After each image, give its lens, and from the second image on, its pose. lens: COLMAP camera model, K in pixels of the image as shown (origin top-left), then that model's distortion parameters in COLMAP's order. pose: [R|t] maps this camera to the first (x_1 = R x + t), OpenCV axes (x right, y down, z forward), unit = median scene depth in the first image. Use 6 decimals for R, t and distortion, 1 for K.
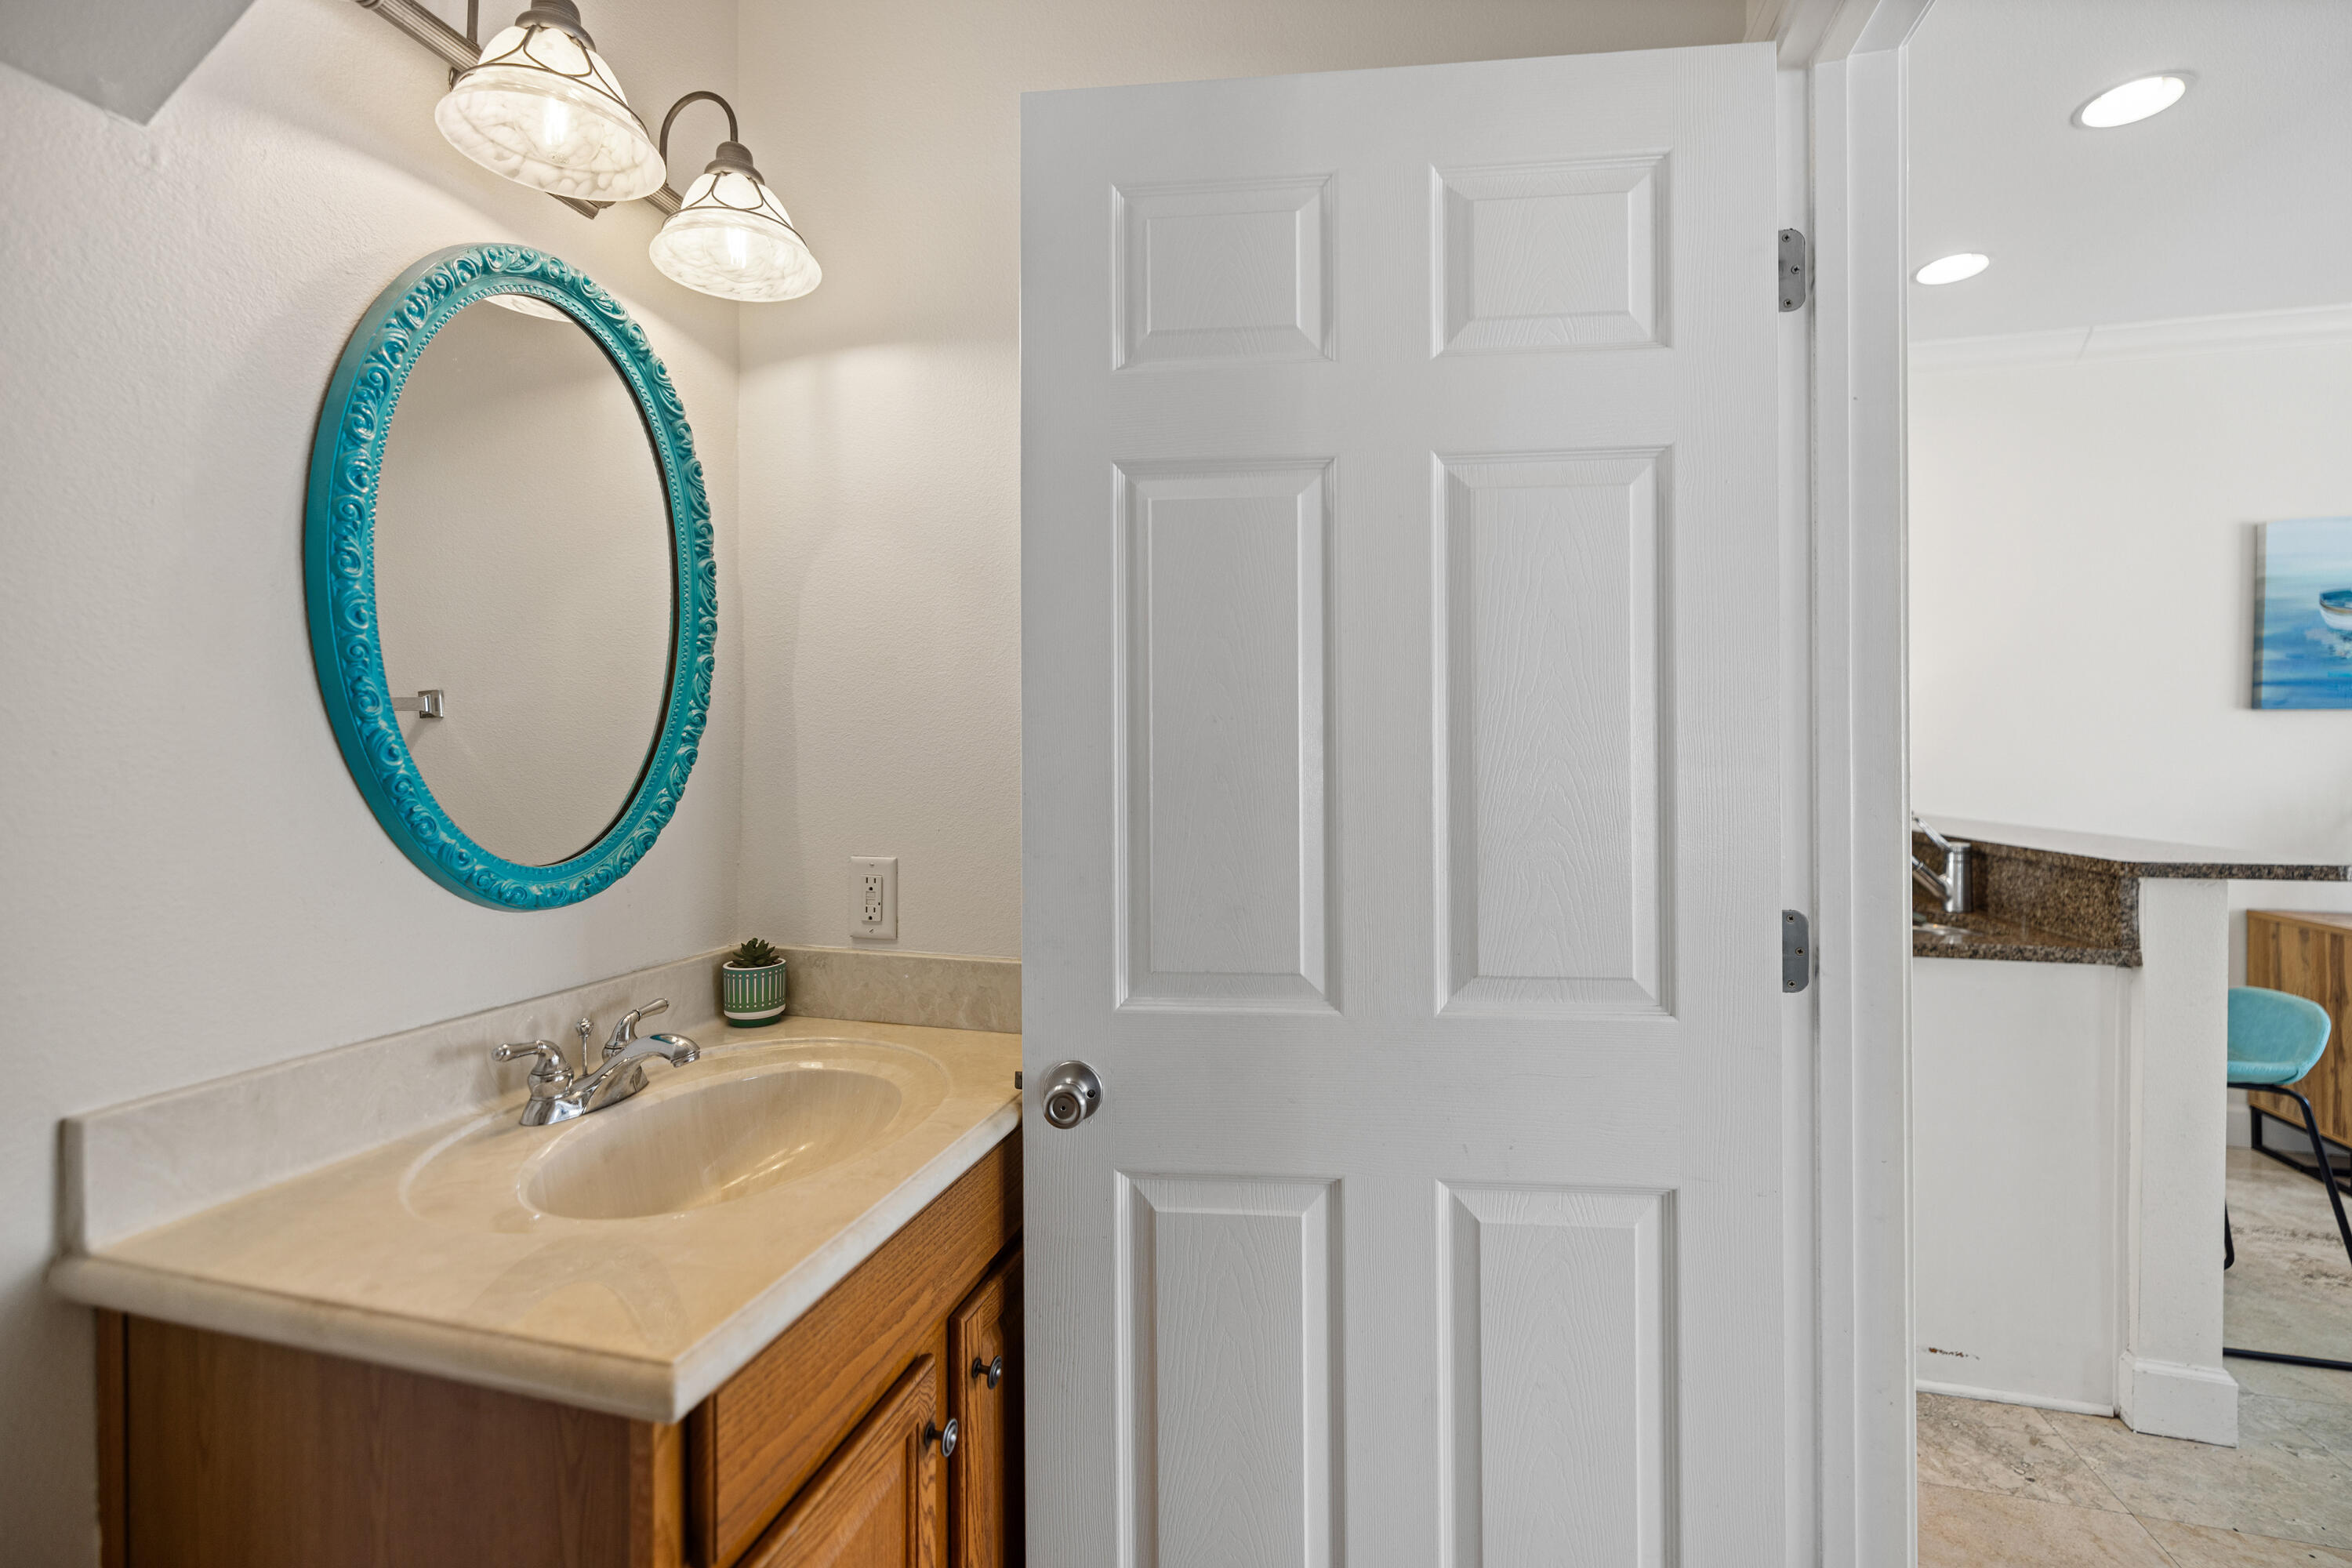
lens RADIAL K [[1014.2, 0, 1186.8], [0, 1014.2, 757.8], [0, 0, 1]] dist [0.002229, 0.000092]
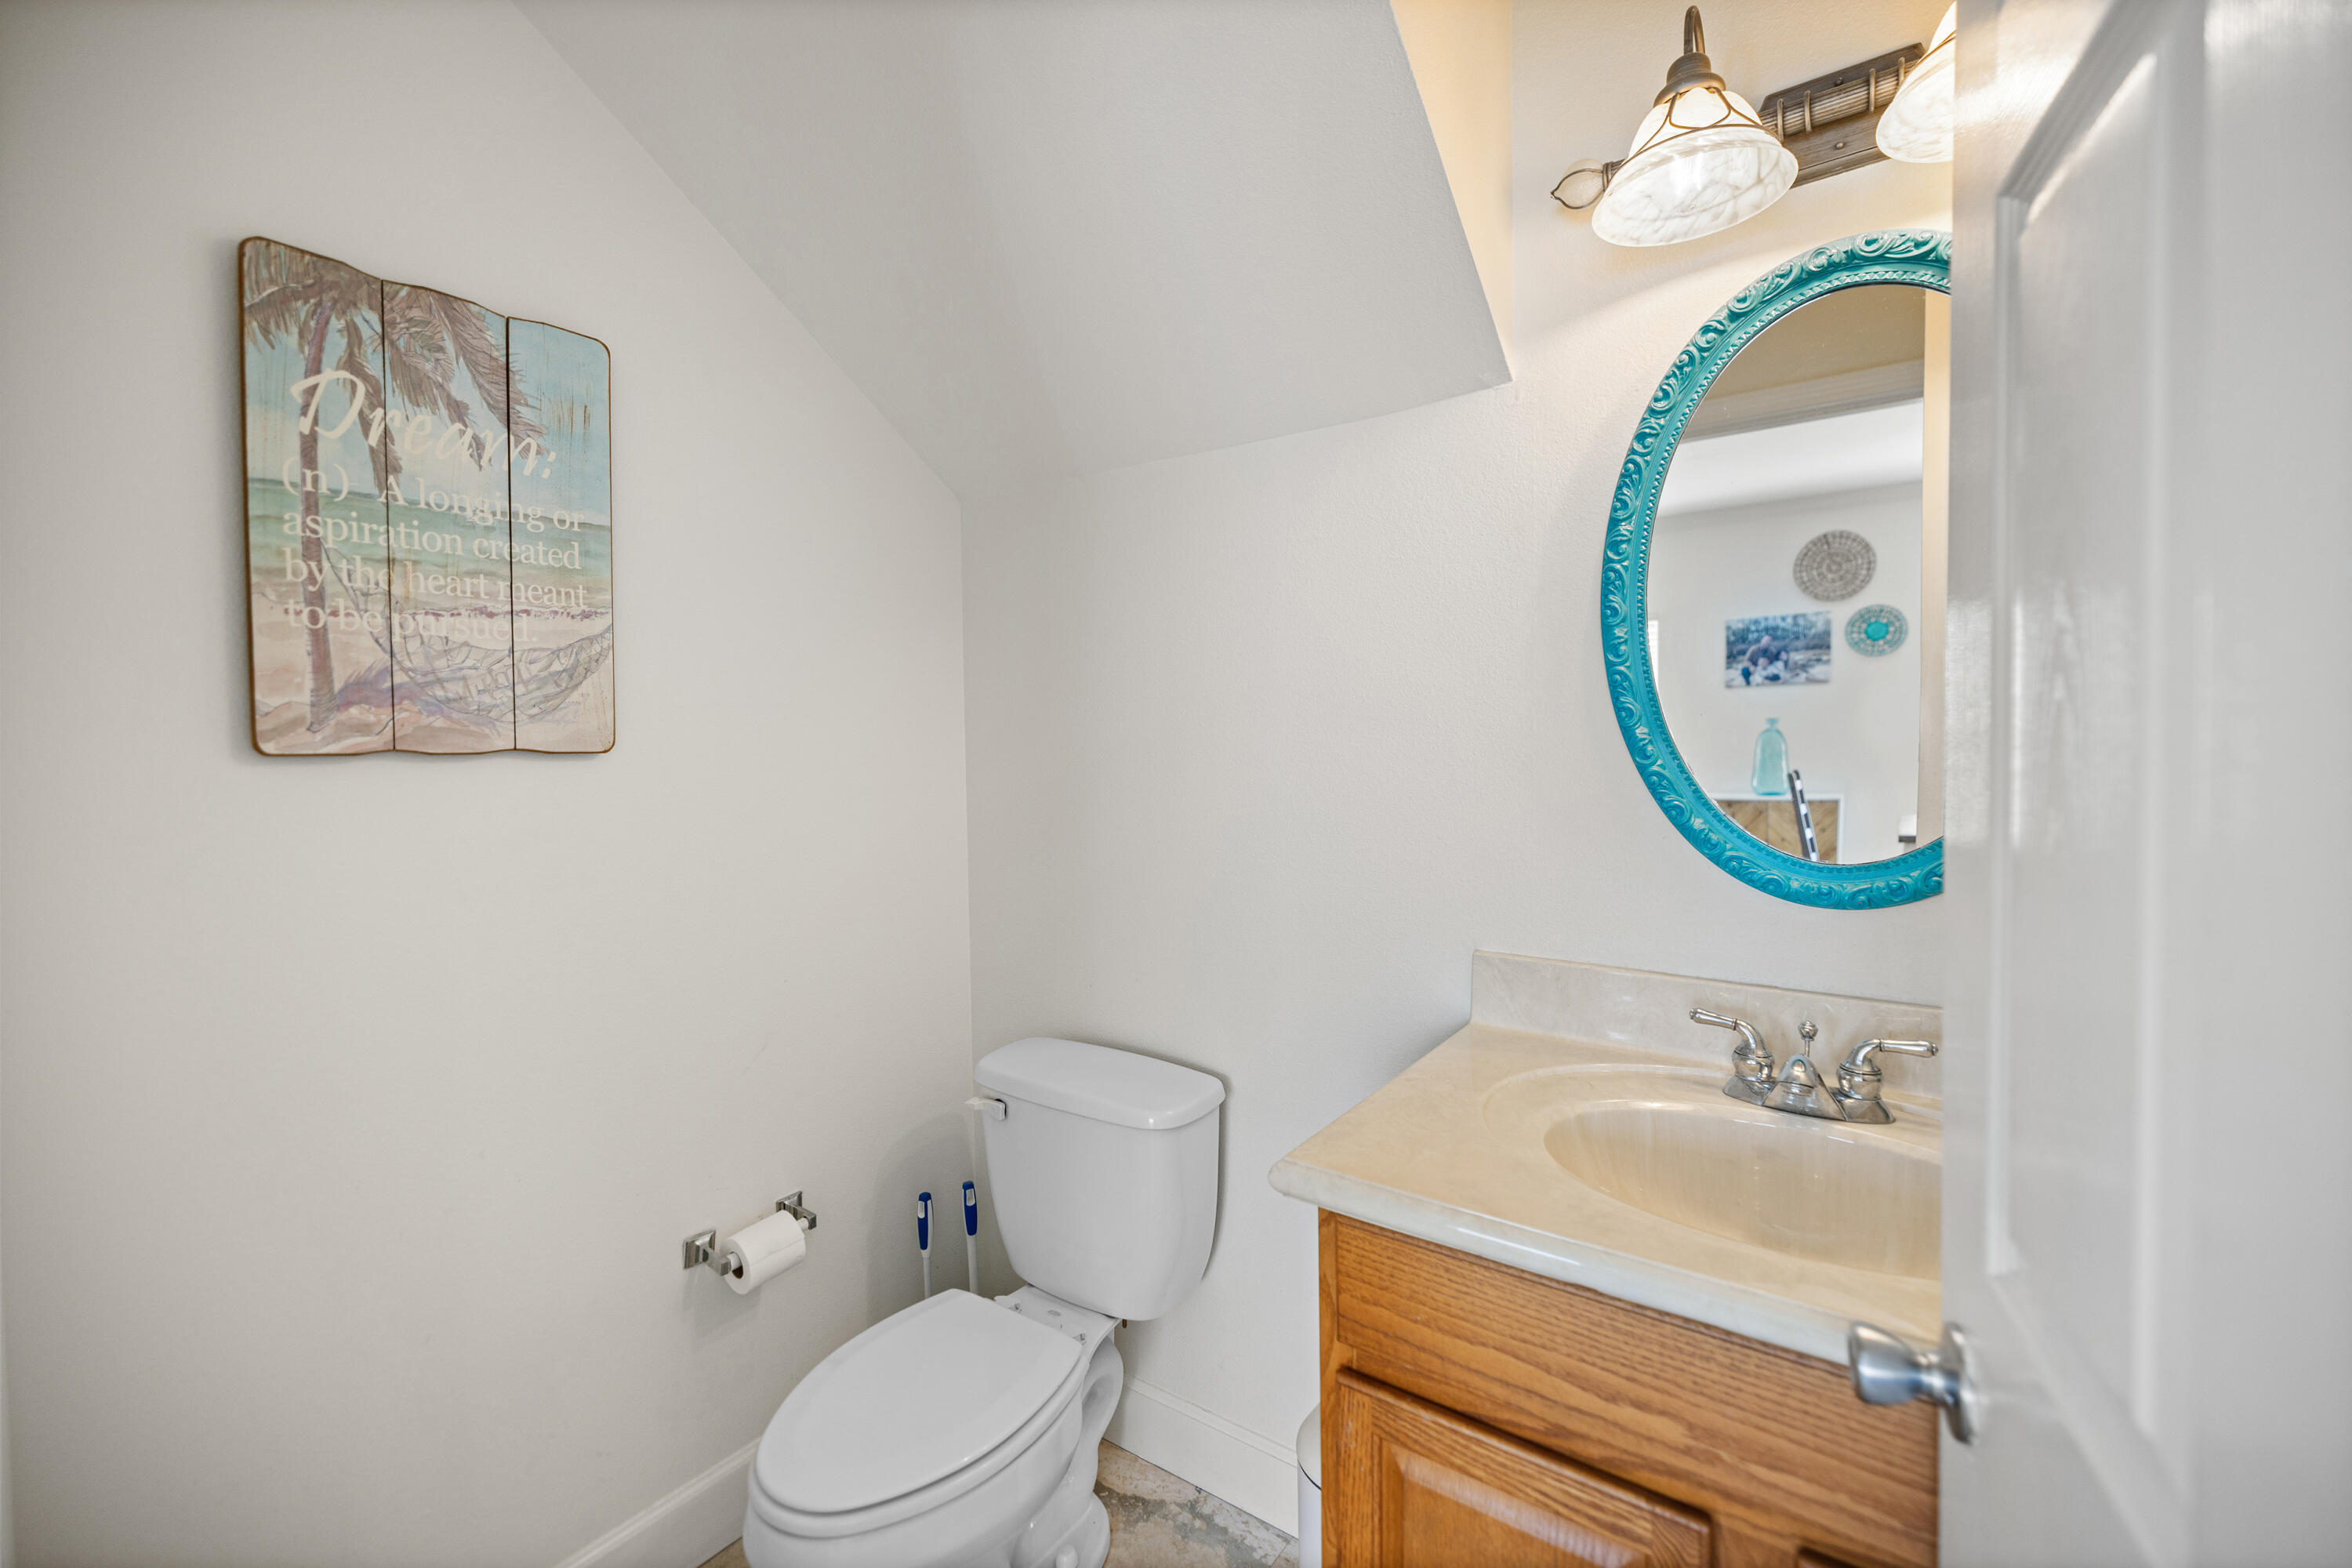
lens RADIAL K [[1014.2, 0, 1186.8], [0, 1014.2, 757.8], [0, 0, 1]] dist [0.002229, 0.000092]
pose [[-0.368579, 0.017742, -0.929427, 0.579159], [0.009398, 0.999838, 0.015360, -0.020305], [0.929549, -0.003074, -0.368686, 0.863557]]
